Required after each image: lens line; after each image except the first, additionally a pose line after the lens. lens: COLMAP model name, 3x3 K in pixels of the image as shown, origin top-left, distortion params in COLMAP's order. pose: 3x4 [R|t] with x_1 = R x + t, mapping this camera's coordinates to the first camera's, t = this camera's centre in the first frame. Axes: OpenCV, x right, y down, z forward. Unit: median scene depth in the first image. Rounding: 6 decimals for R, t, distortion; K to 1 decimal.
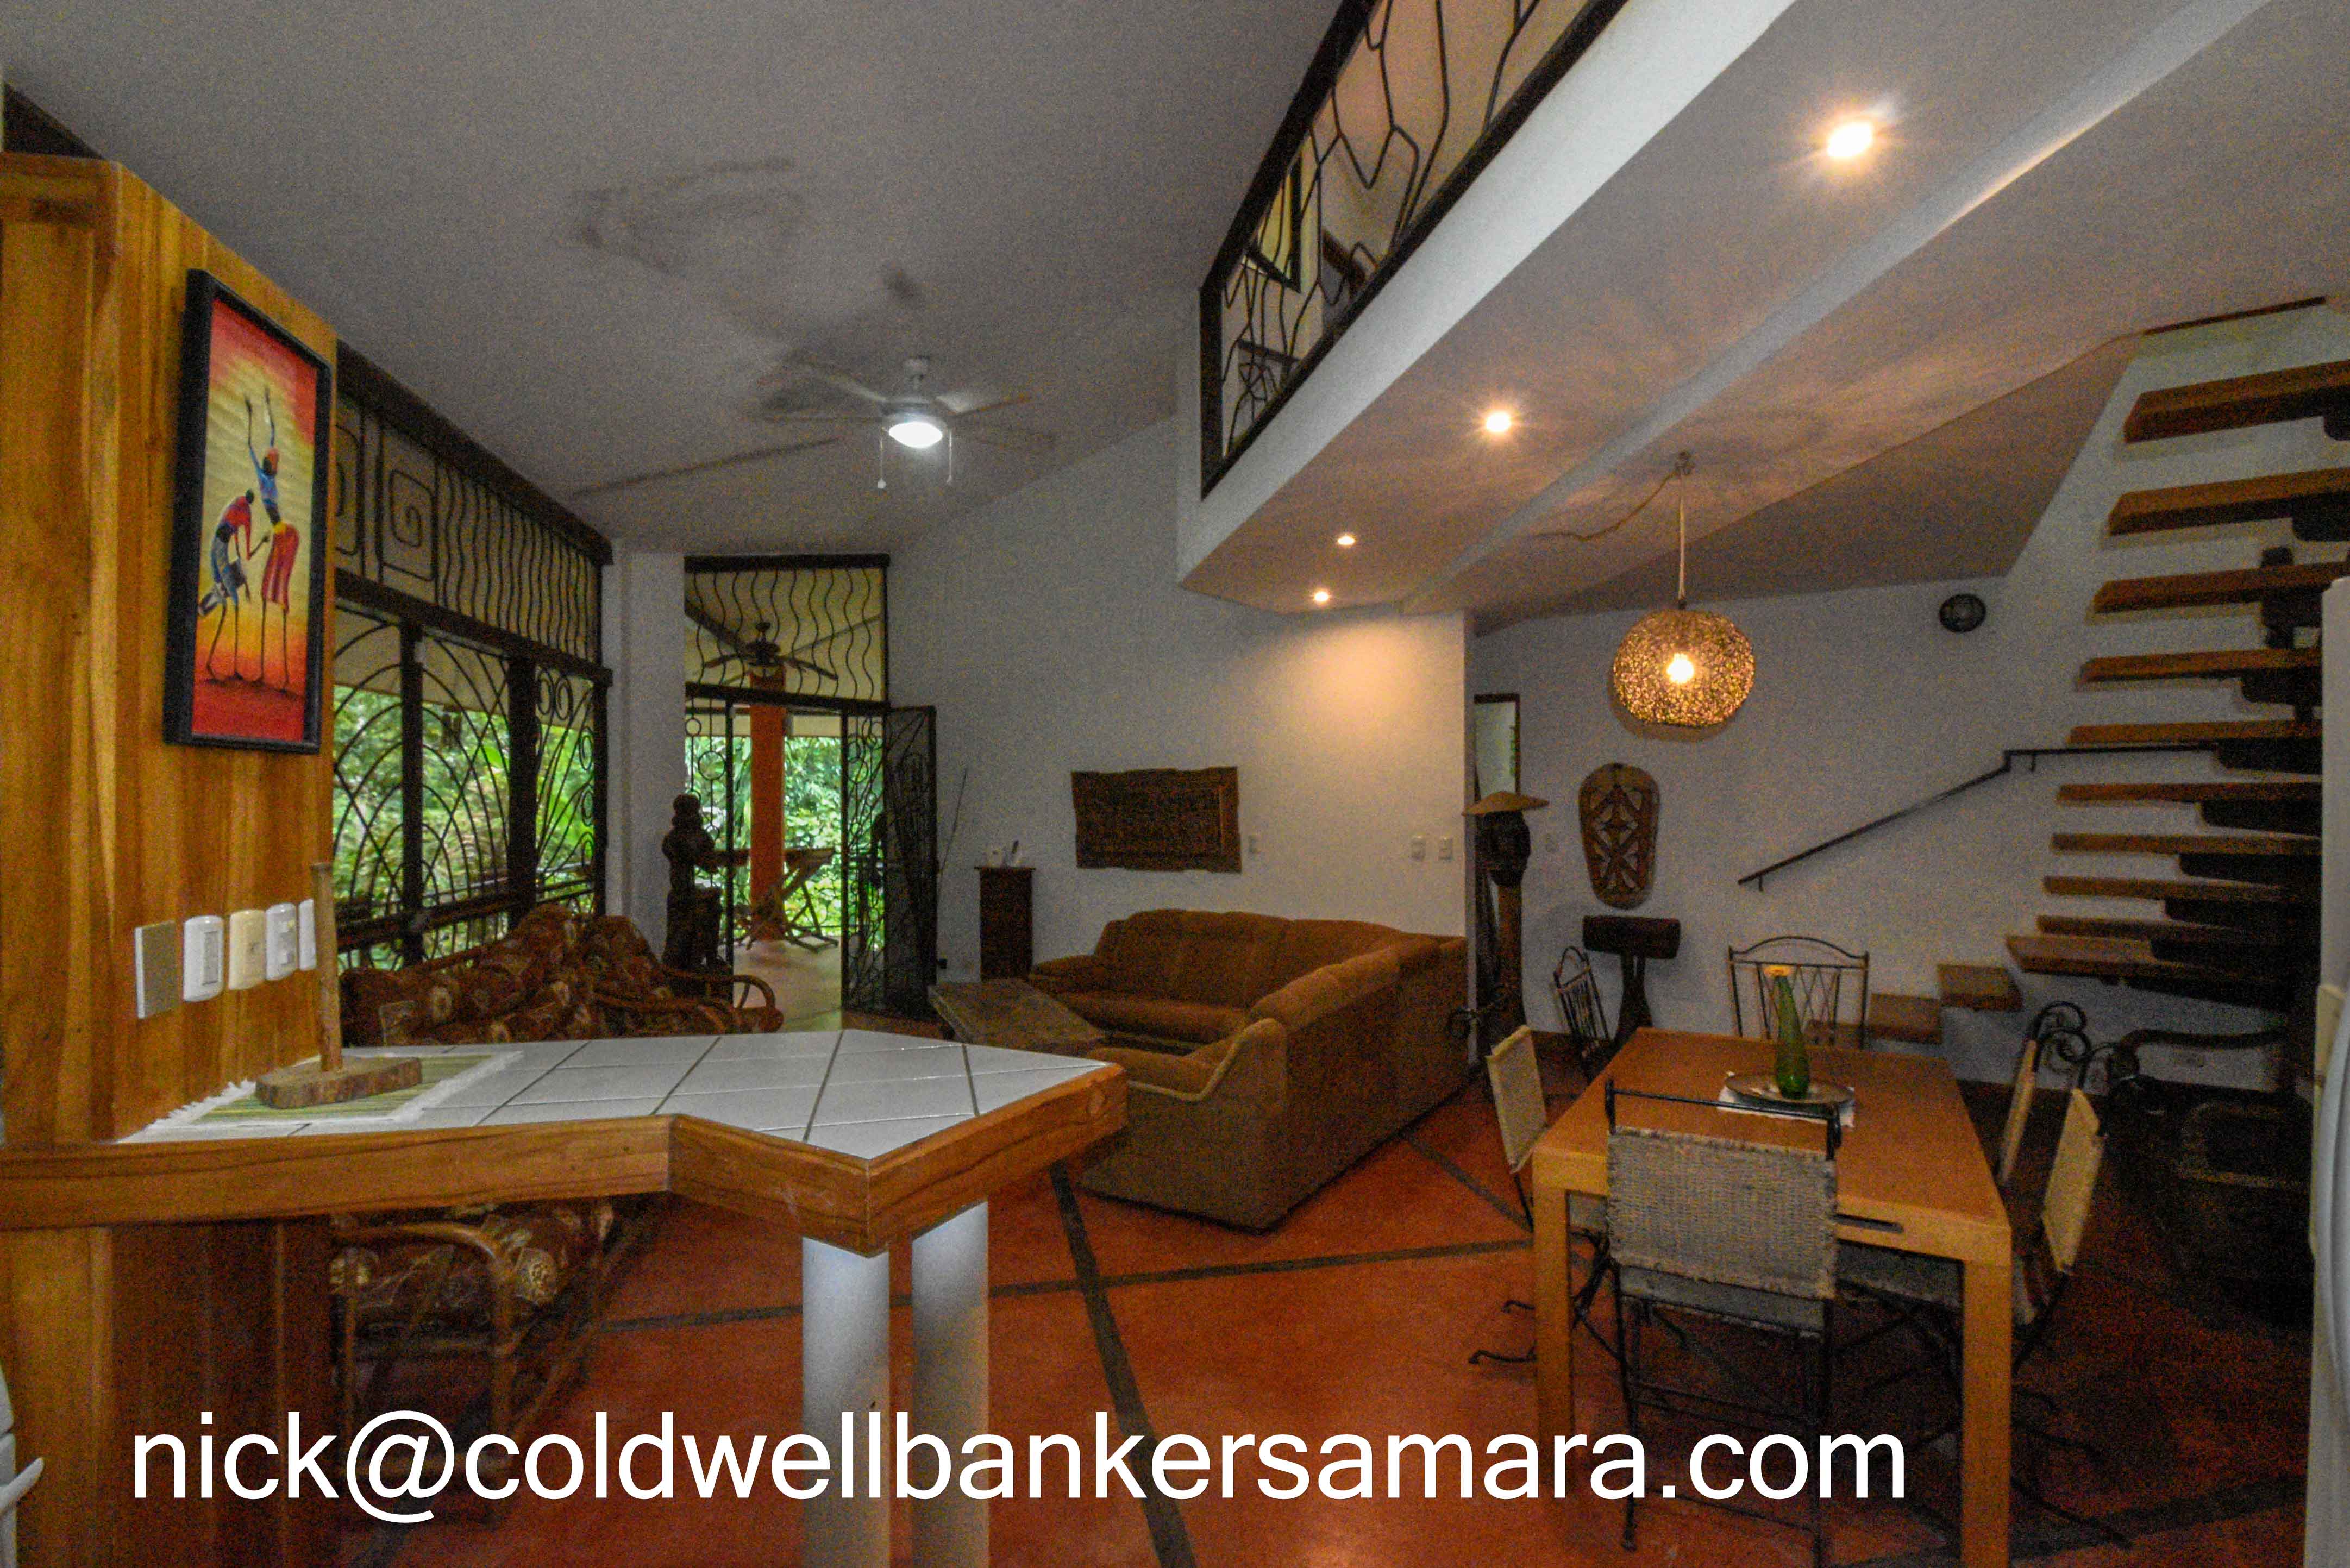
lens RADIAL K [[1078.7, 0, 1165.9], [0, 1078.7, 799.2], [0, 0, 1]] dist [0.035748, -0.021522]
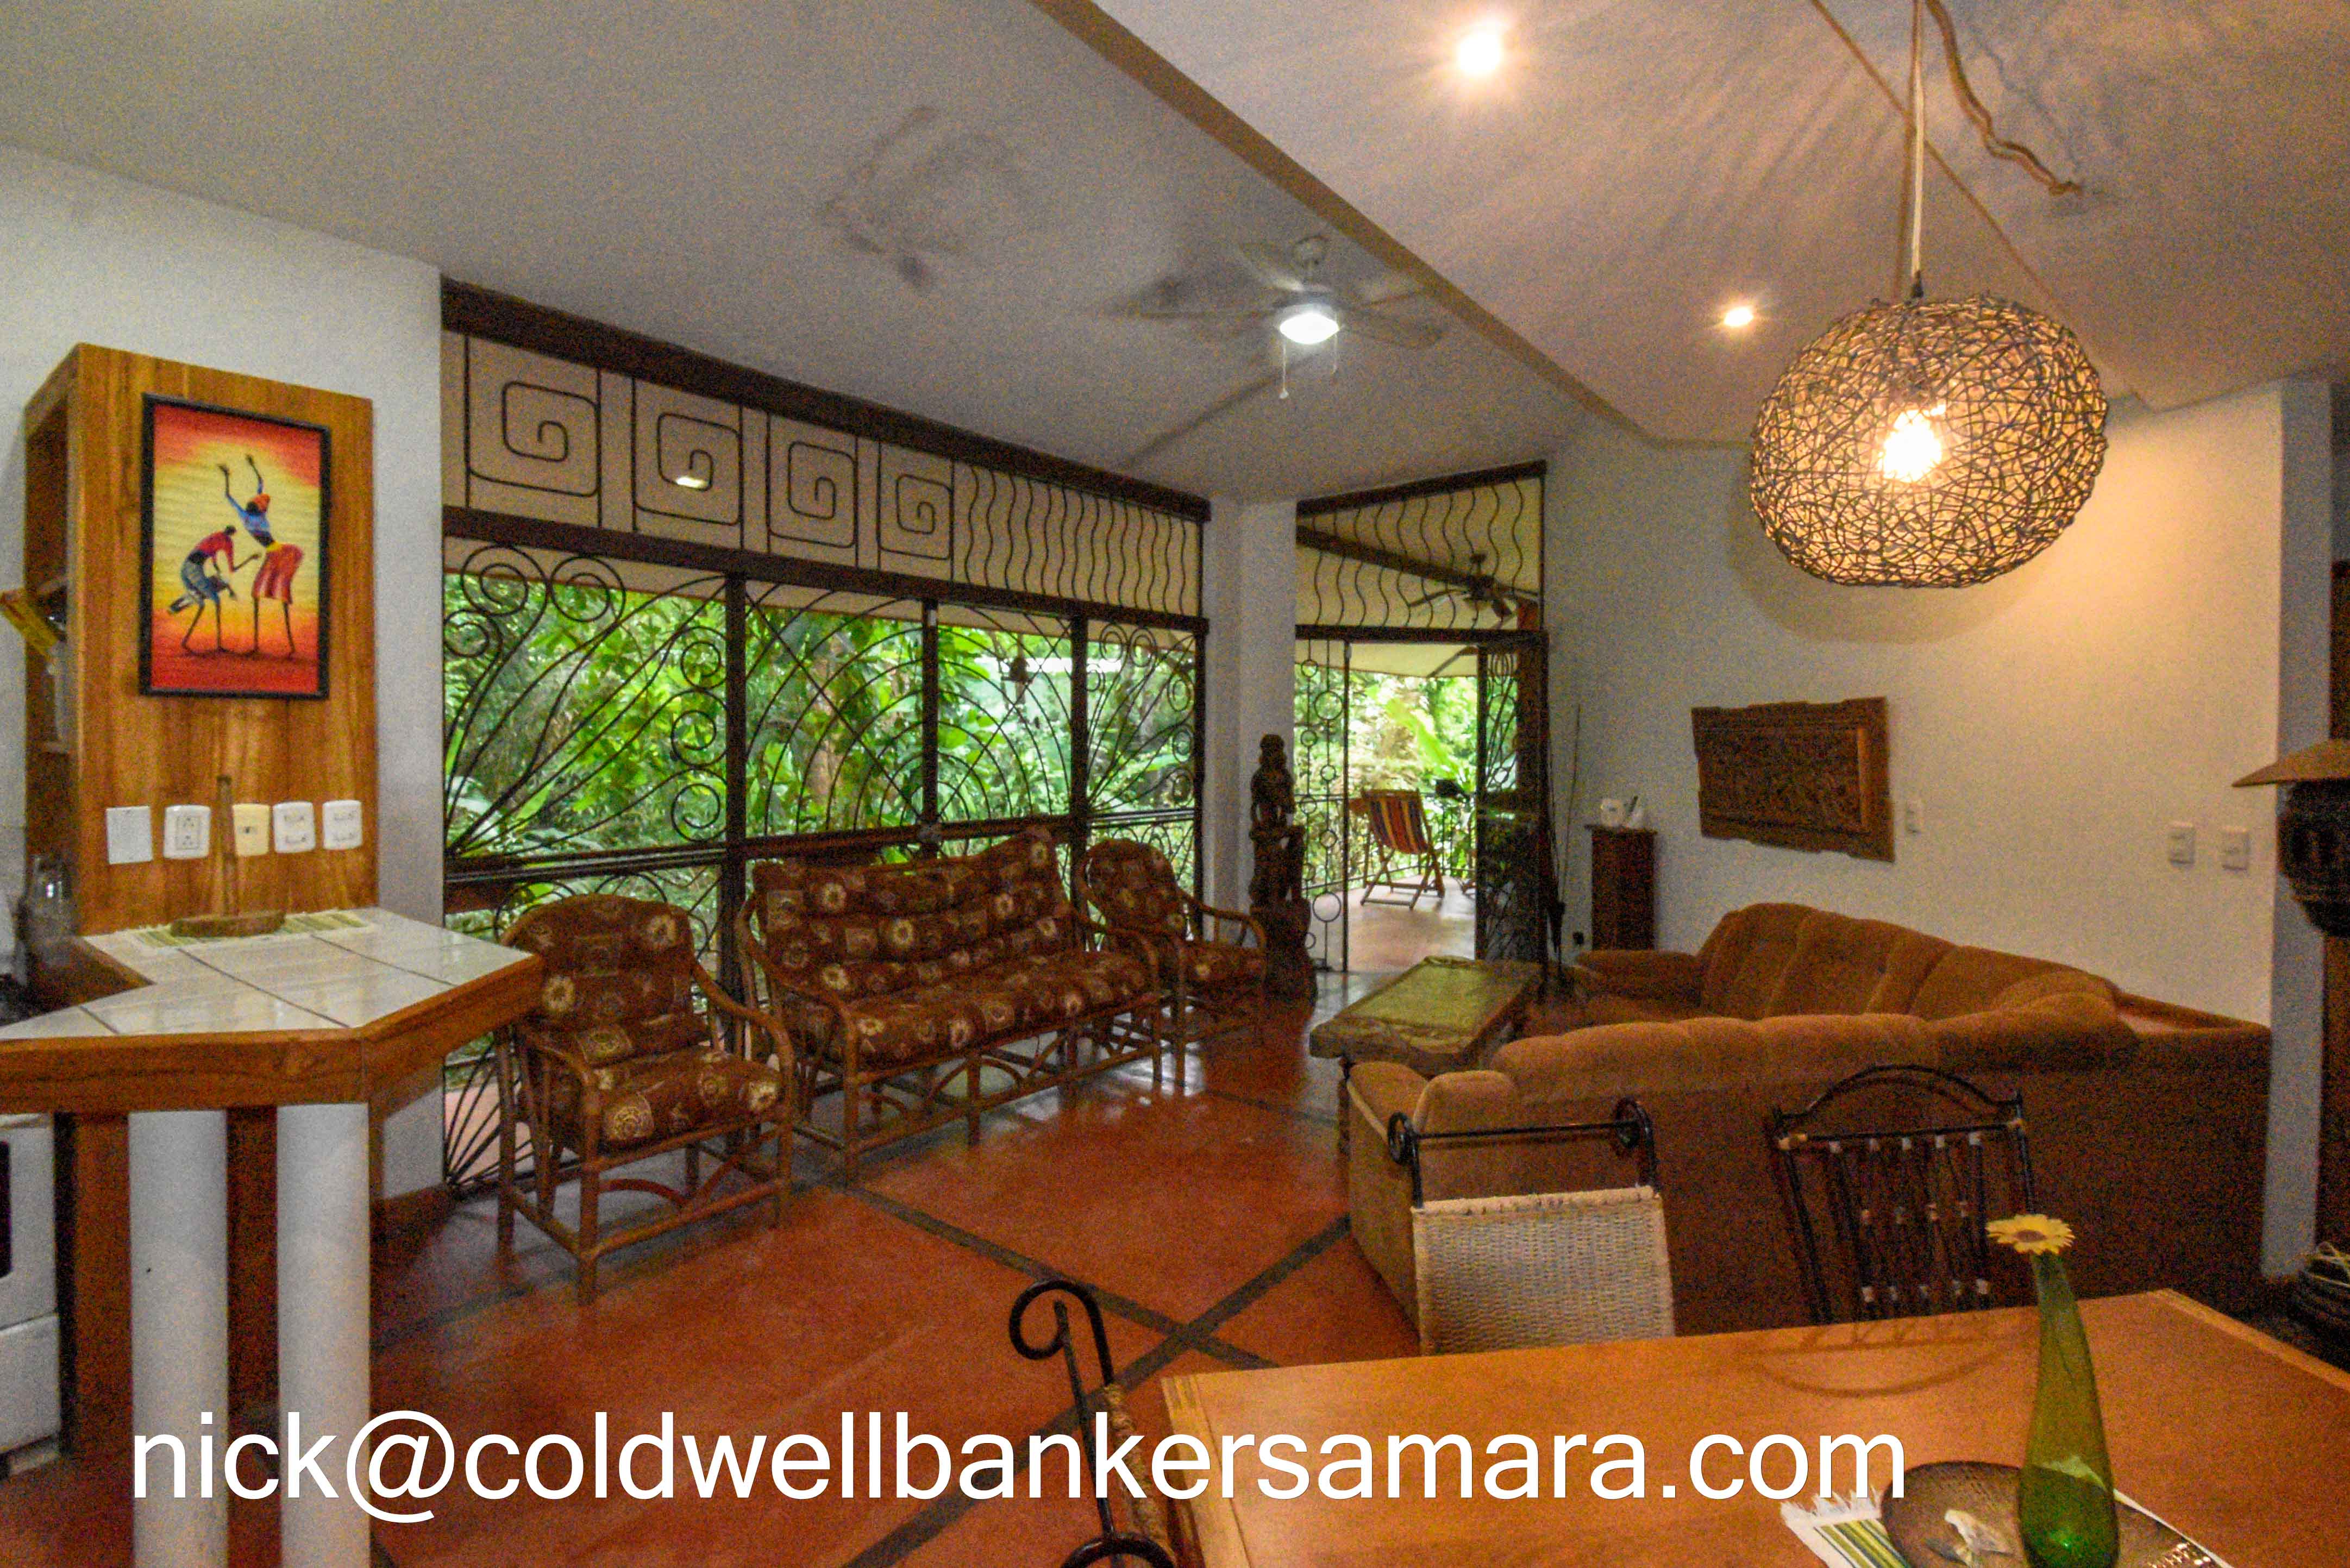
lens RADIAL K [[1097.5, 0, 1181.7], [0, 1097.5, 746.5], [0, 0, 1]] dist [-0.018286, -0.000463]
pose [[0.652736, 0.017416, -0.757385, 0.293387], [-0.012698, 0.999847, 0.012048, -0.003500], [0.757479, 0.001754, 0.652857, 0.261109]]
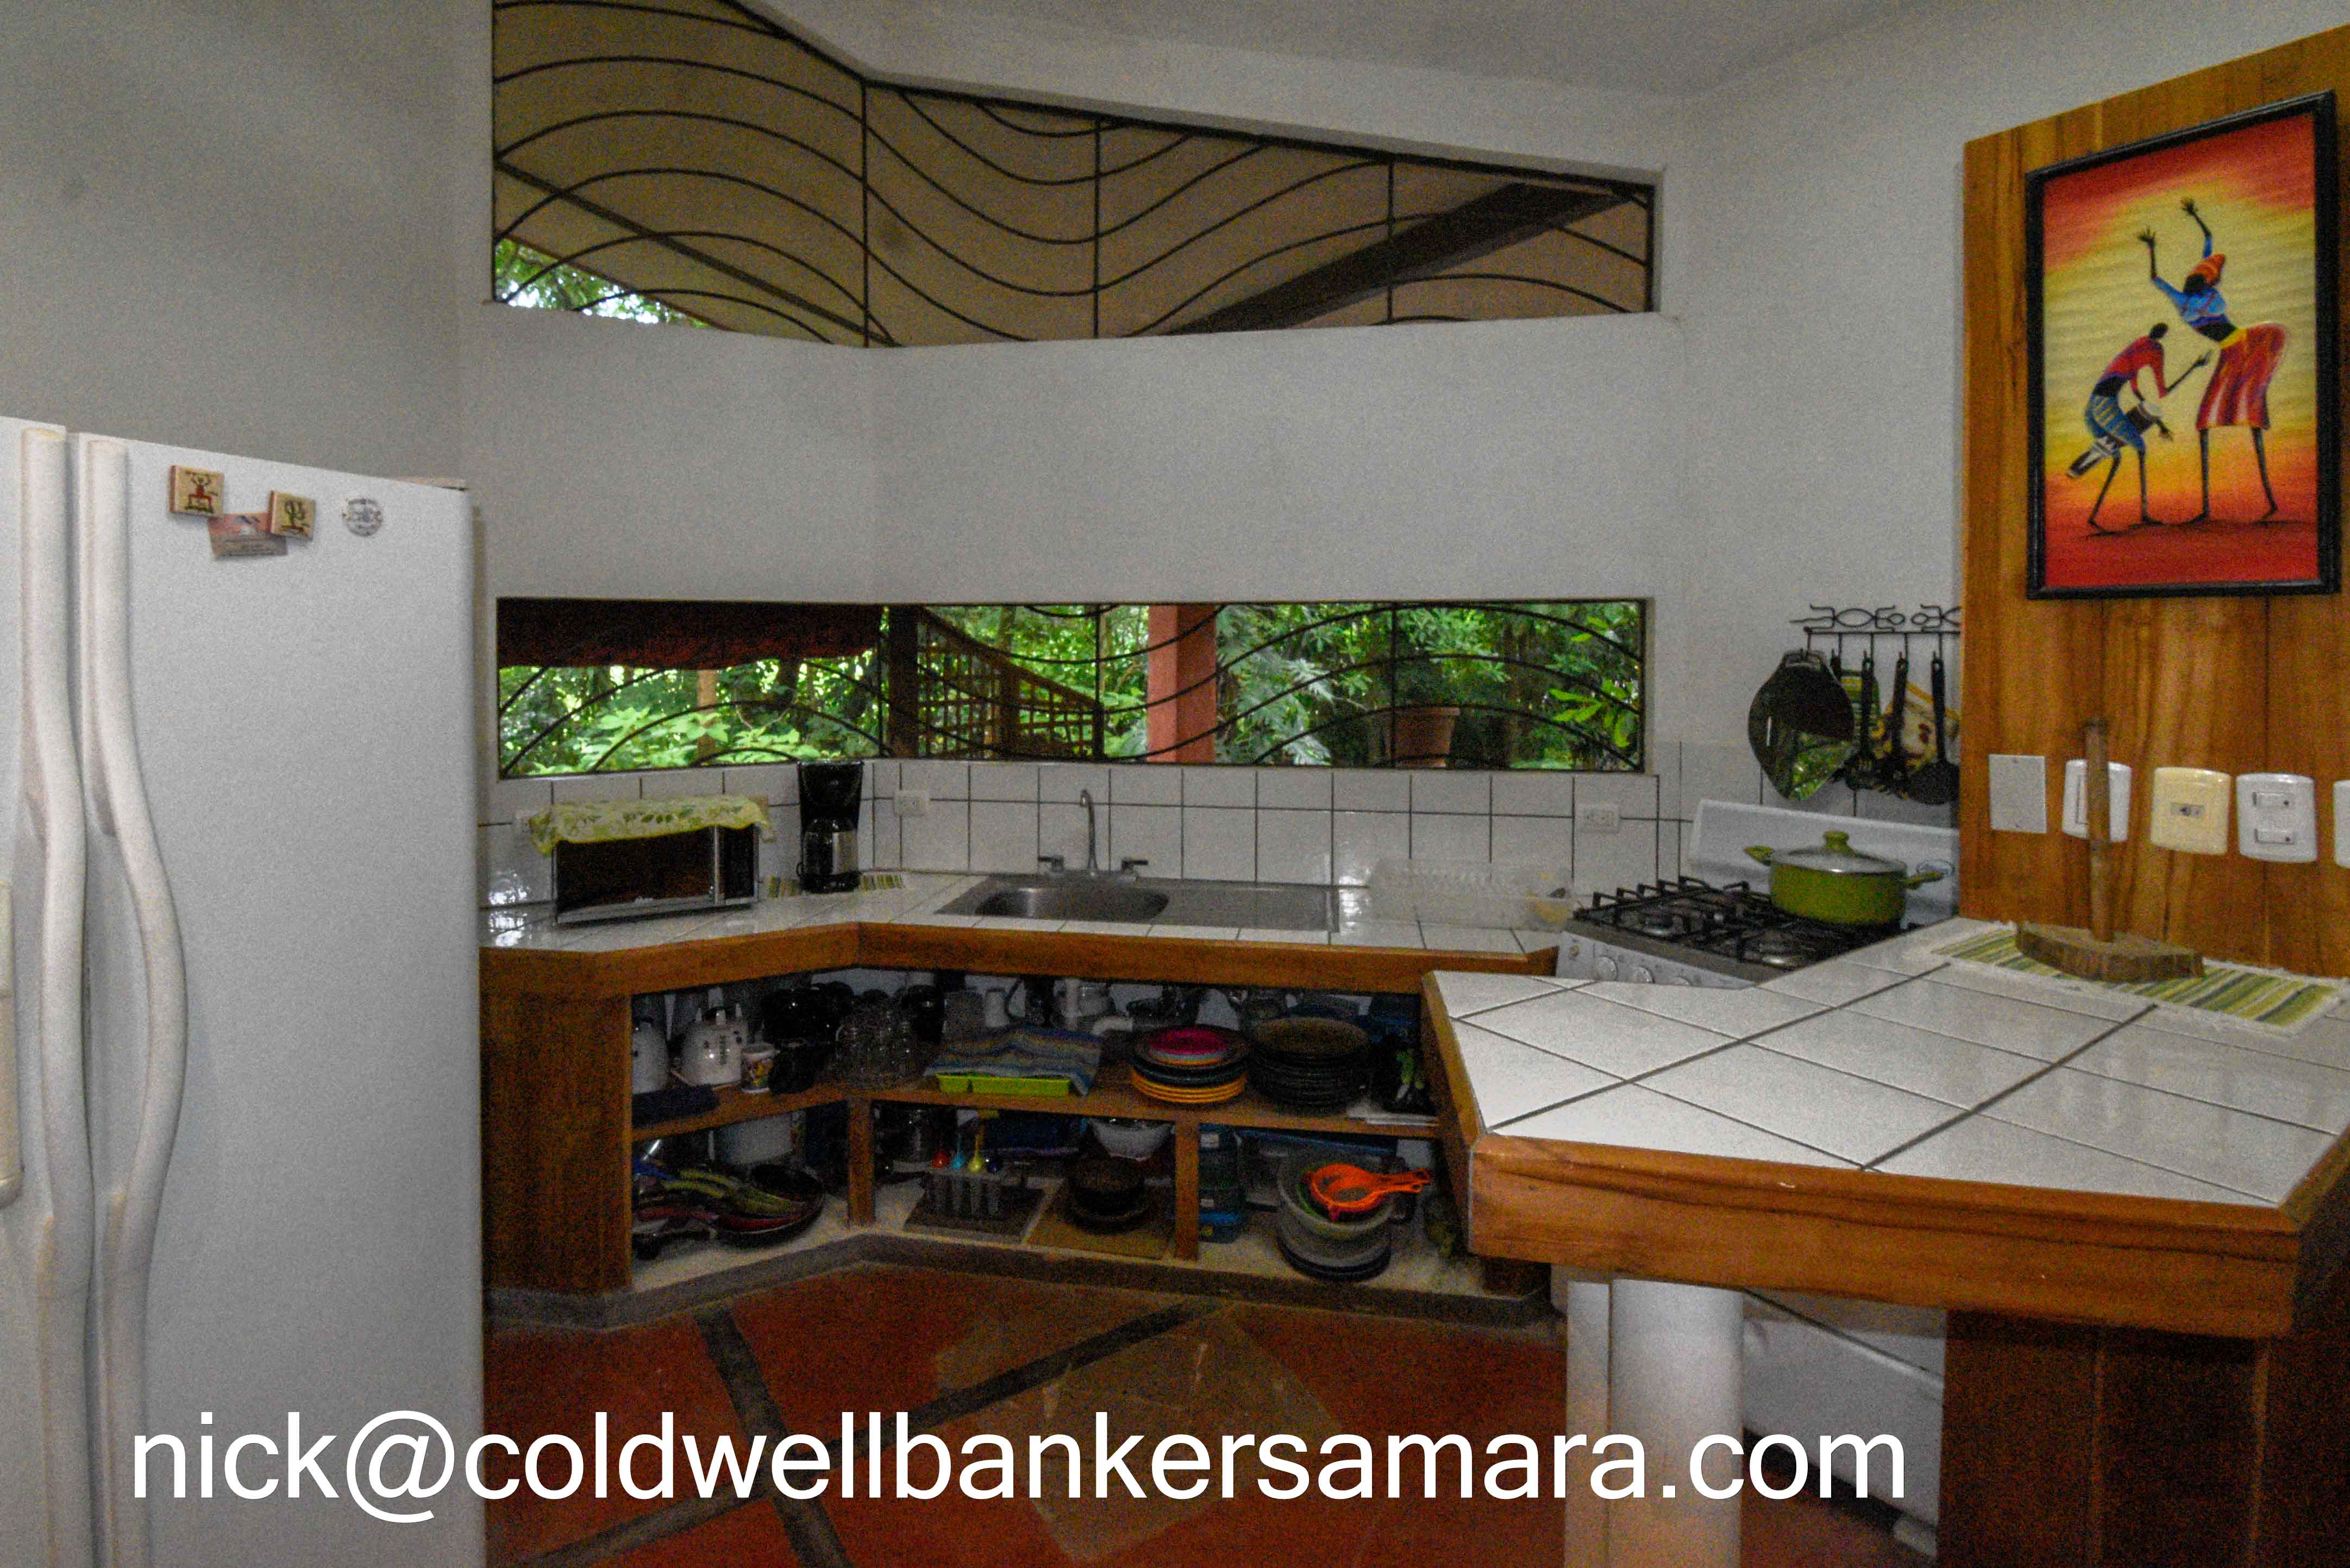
lens RADIAL K [[1138.3, 0, 1145.4], [0, 1138.3, 659.3], [0, 0, 1]] dist [0.002038, -0.008153]
pose [[-0.931668, 0.006675, -0.363248, 0.087649], [0.000855, 0.999869, 0.016180, -0.002050], [0.363309, 0.014764, -0.931552, 0.409448]]
